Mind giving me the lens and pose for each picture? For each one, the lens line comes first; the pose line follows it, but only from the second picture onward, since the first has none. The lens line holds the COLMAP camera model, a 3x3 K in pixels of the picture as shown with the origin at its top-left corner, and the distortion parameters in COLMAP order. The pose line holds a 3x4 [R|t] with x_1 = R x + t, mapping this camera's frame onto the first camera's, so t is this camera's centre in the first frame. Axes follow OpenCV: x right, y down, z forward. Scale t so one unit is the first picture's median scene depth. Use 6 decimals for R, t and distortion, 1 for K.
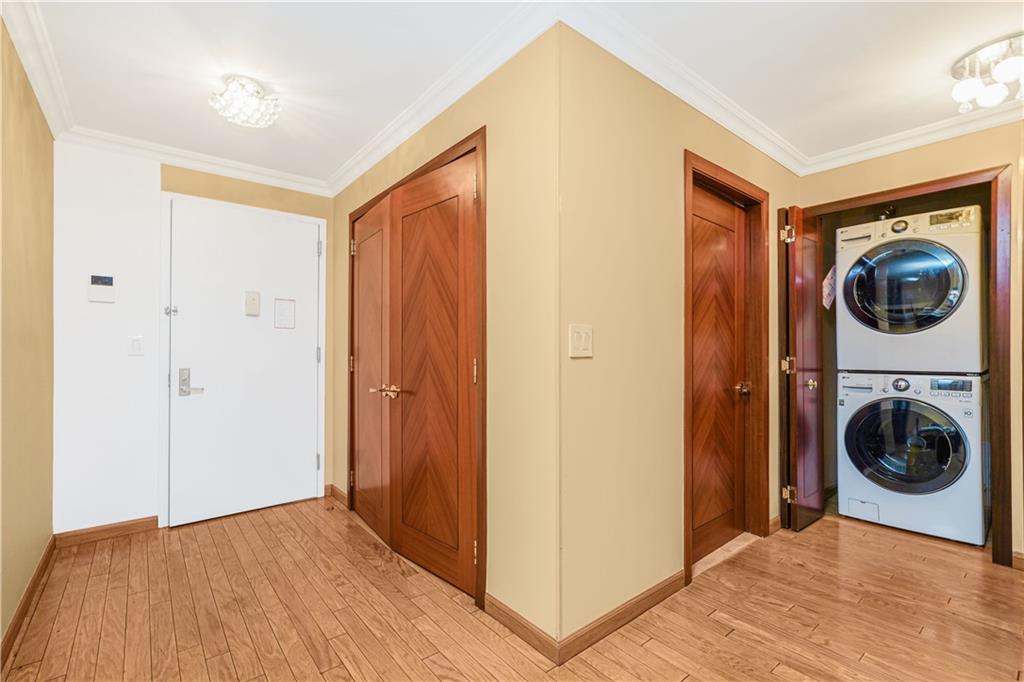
lens RADIAL K [[449.6, 0, 514.5], [0, 449.6, 348.5], [0, 0, 1]] dist [-0.001109, -0.000019]
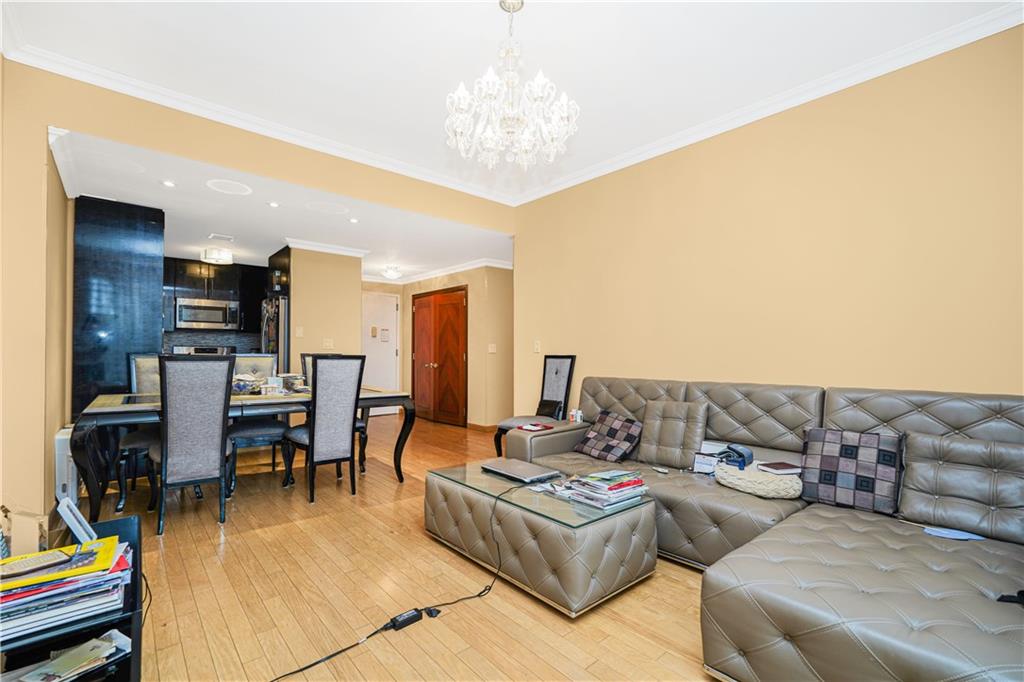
lens RADIAL K [[449.6, 0, 514.5], [0, 449.6, 348.5], [0, 0, 1]] dist [-0.001109, -0.000019]
pose [[0.999699, 0.002317, 0.024436, 0.076205], [-0.002180, 0.999982, -0.005645, 0.001802], [-0.024448, 0.005590, 0.999685, -0.880458]]
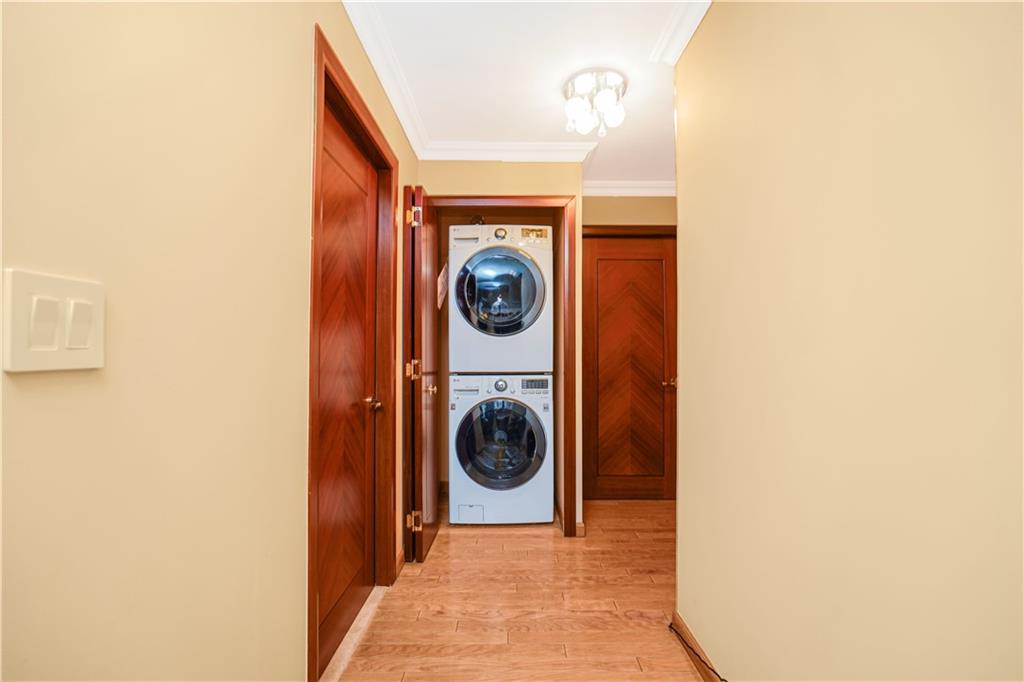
lens RADIAL K [[462.7, 0, 509.6], [0, 462.7, 344.8], [0, 0, 1]] dist [-0.000674, 0.000025]
pose [[0.645700, 0.014442, 0.763455, 0.056541], [-0.004418, 0.999875, -0.015178, 0.003118], [-0.763578, 0.006427, 0.645683, 0.307091]]
